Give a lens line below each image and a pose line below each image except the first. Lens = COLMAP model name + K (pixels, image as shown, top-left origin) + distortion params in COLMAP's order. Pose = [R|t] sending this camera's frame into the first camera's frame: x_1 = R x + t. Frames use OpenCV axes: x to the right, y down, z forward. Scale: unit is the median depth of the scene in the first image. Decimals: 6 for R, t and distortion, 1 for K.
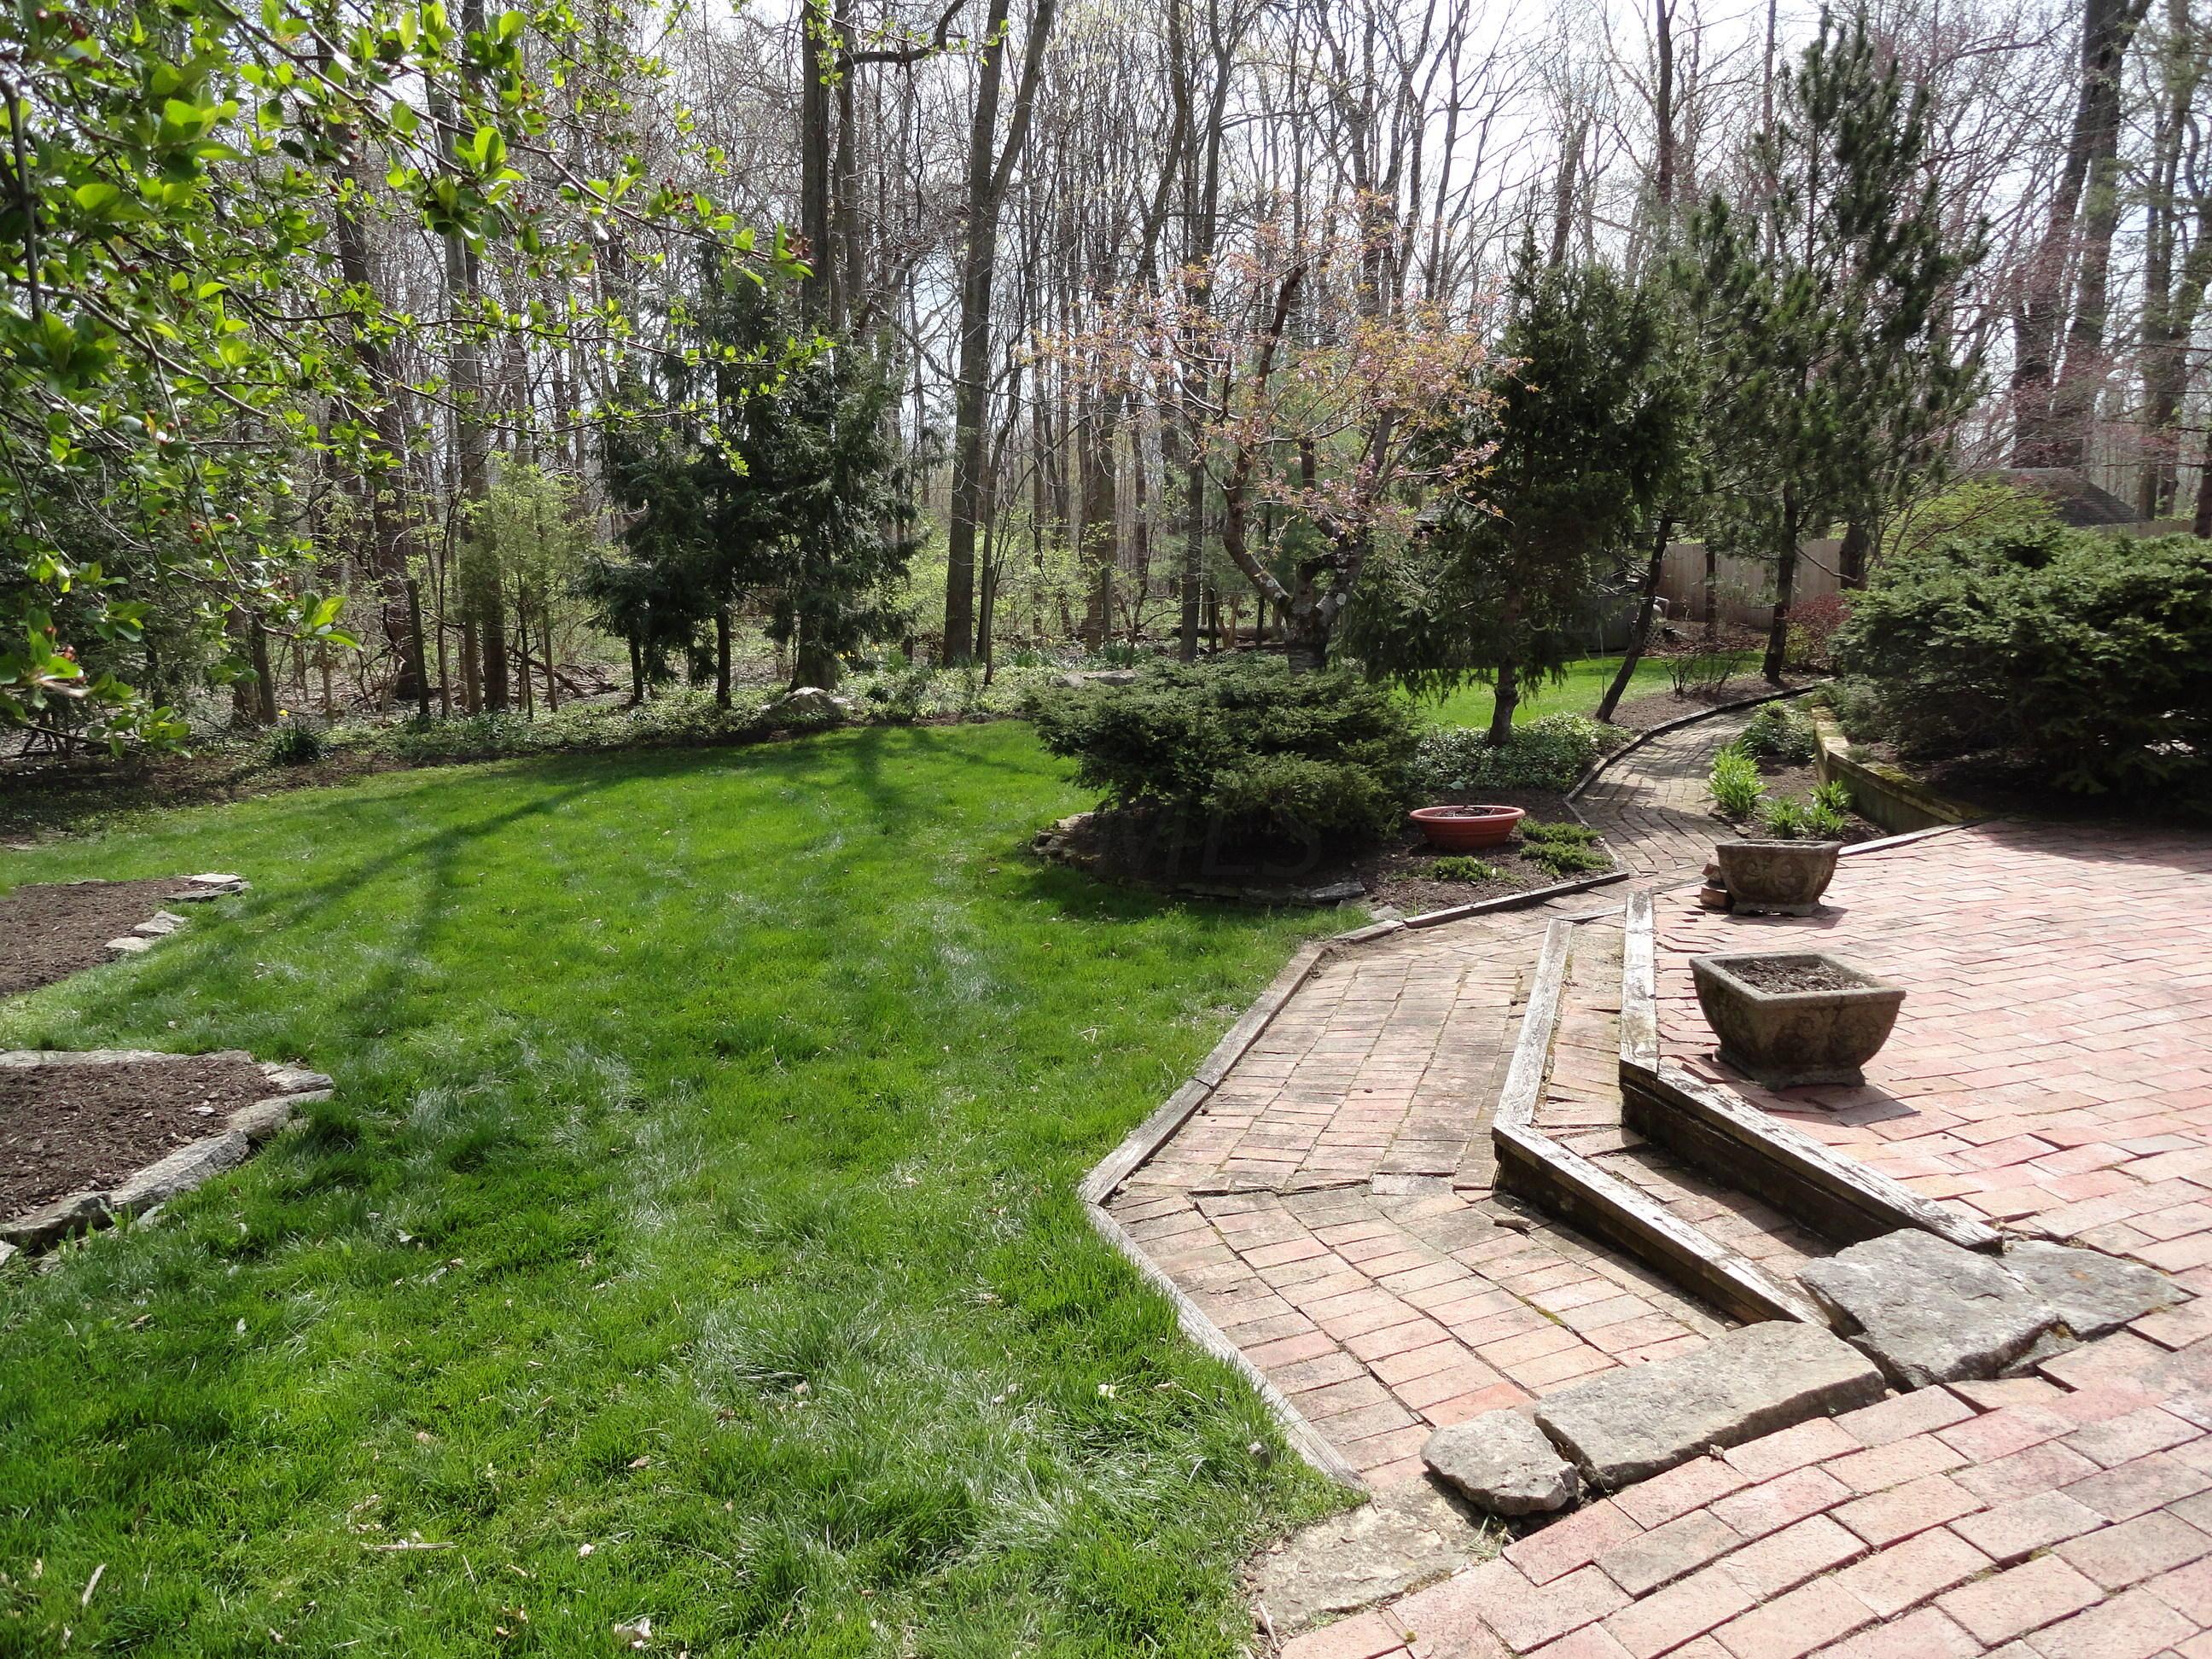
lens RADIAL K [[1514.8, 0, 1107.5], [0, 1514.8, 830.8], [0, 0, 1]] dist [-0.004708, -0.000734]
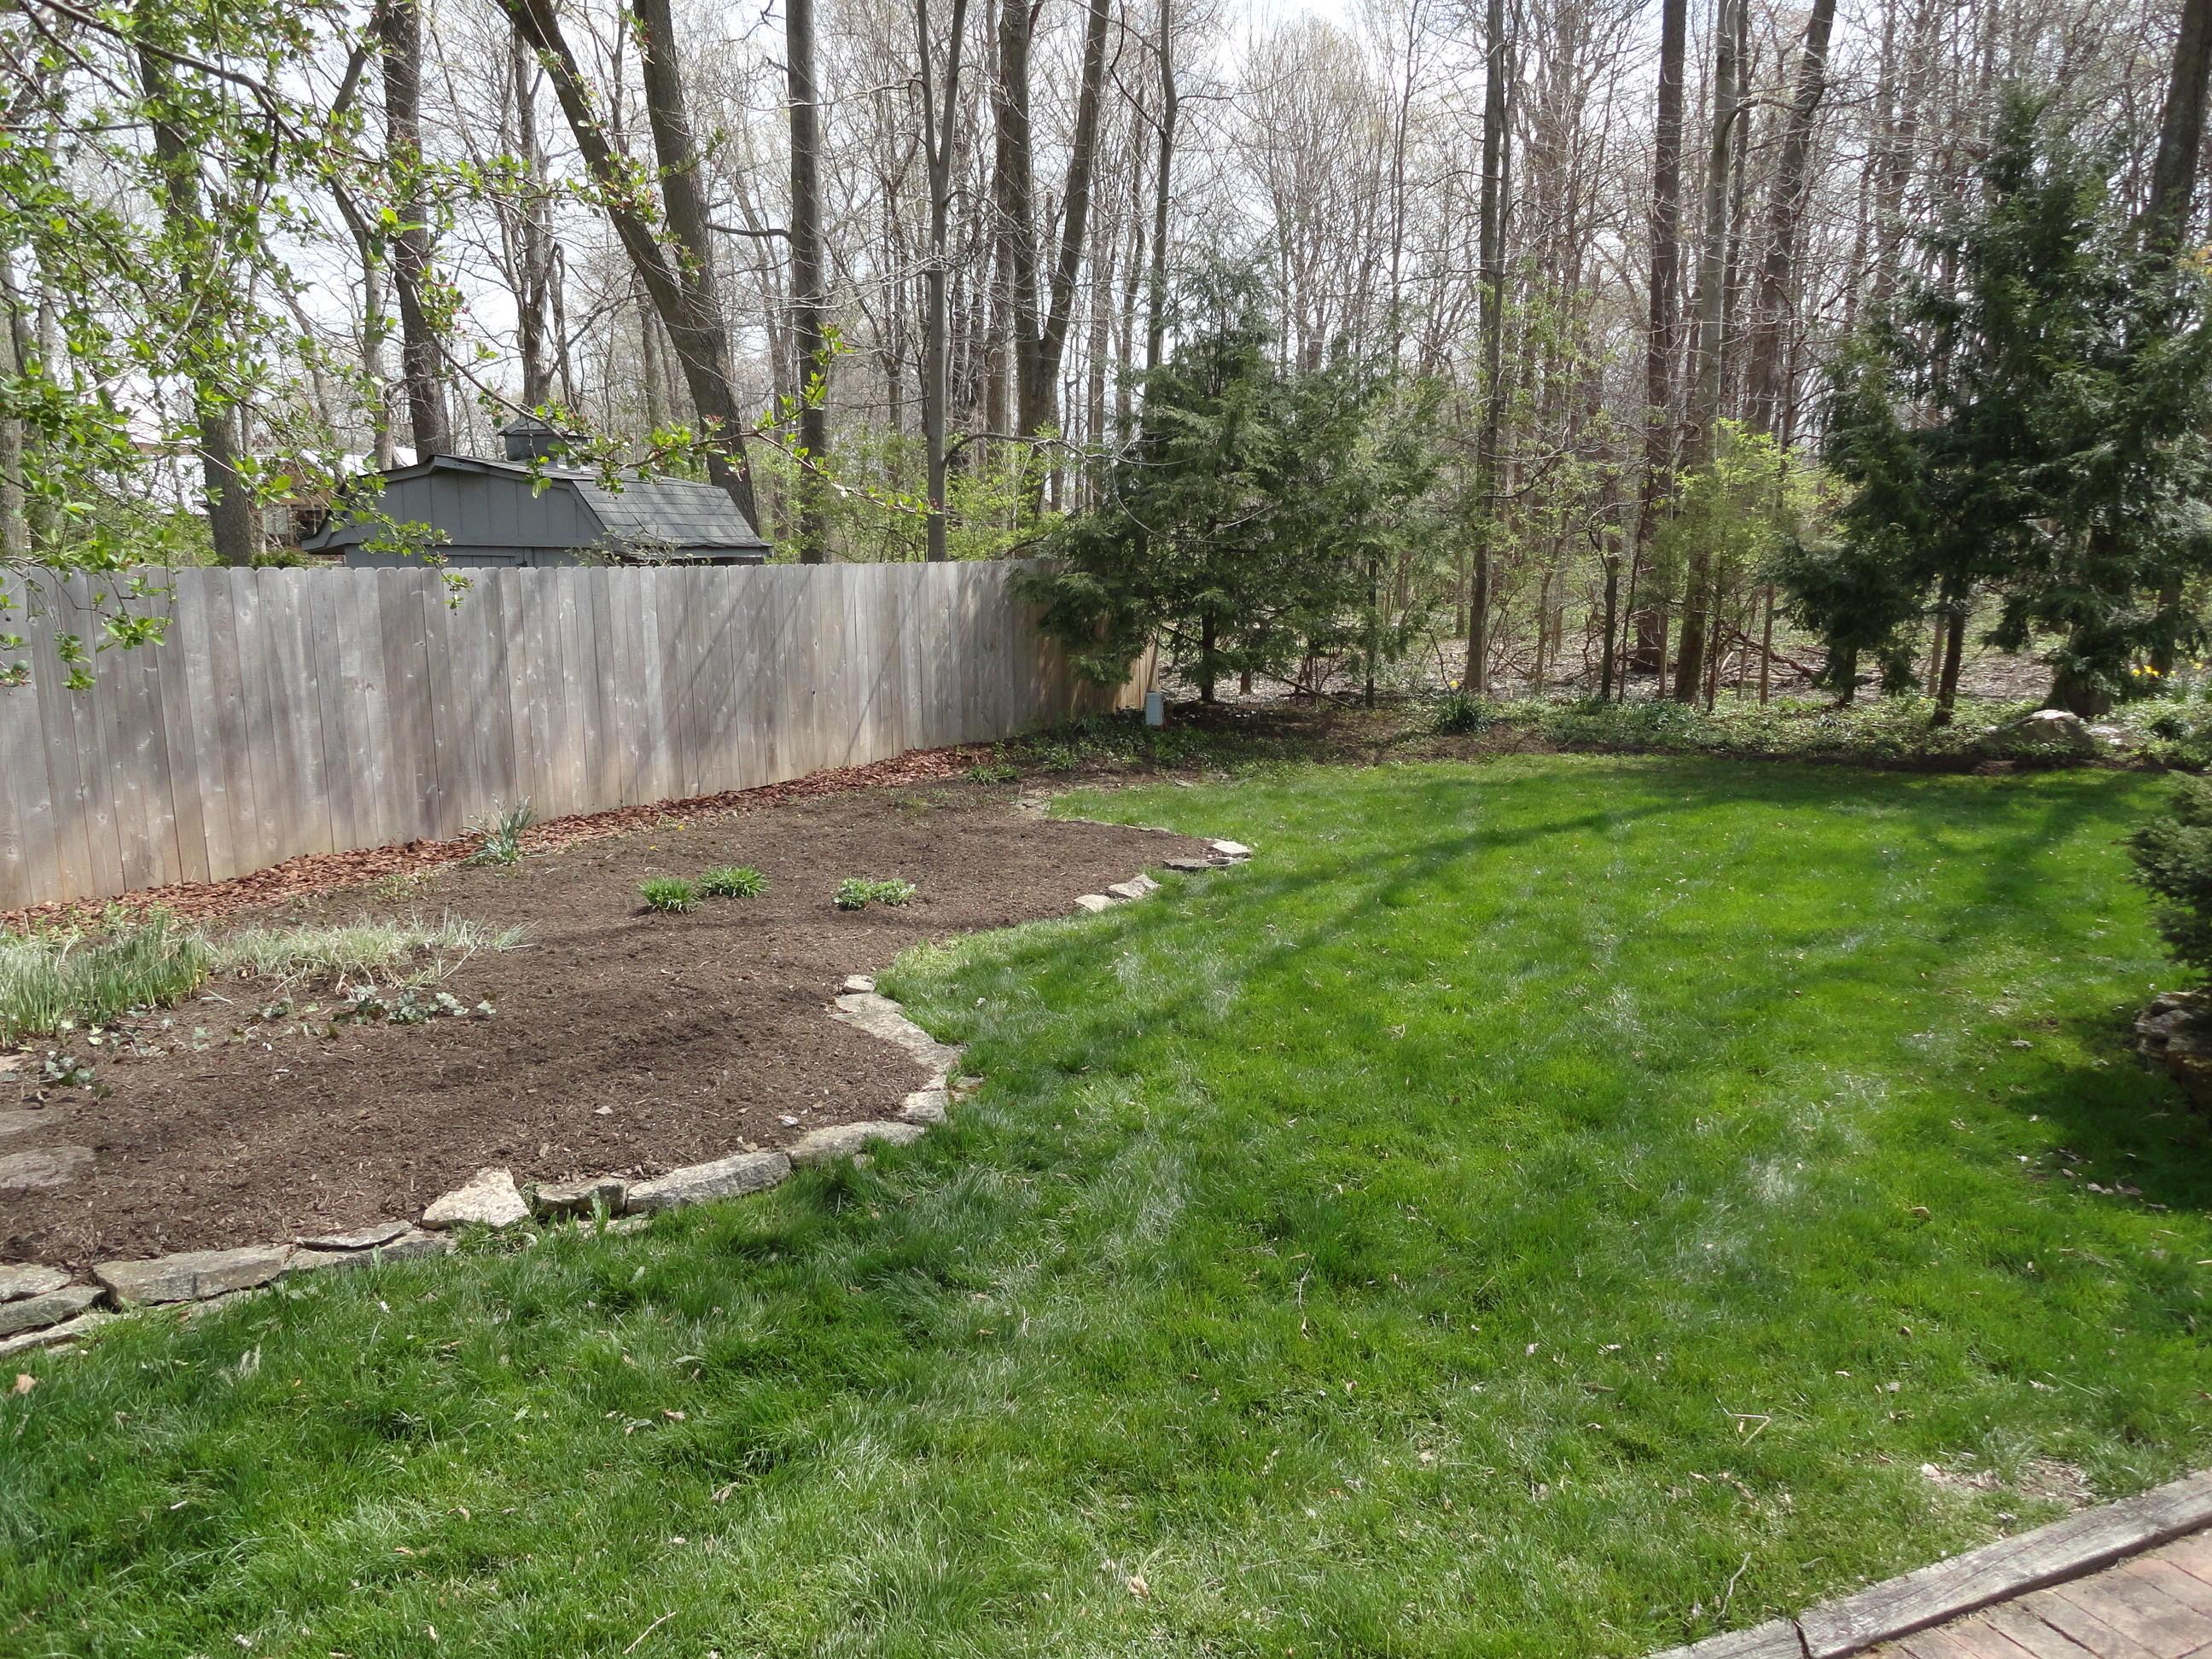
lens RADIAL K [[1514.8, 0, 1105.6], [0, 1514.8, 825.0], [0, 0, 1]] dist [-0.004708, -0.000734]
pose [[0.660970, 0.161429, -0.732843, 0.066381], [-0.146622, 0.985547, 0.084852, -0.033362], [0.735949, 0.051366, 0.675086, 0.124203]]
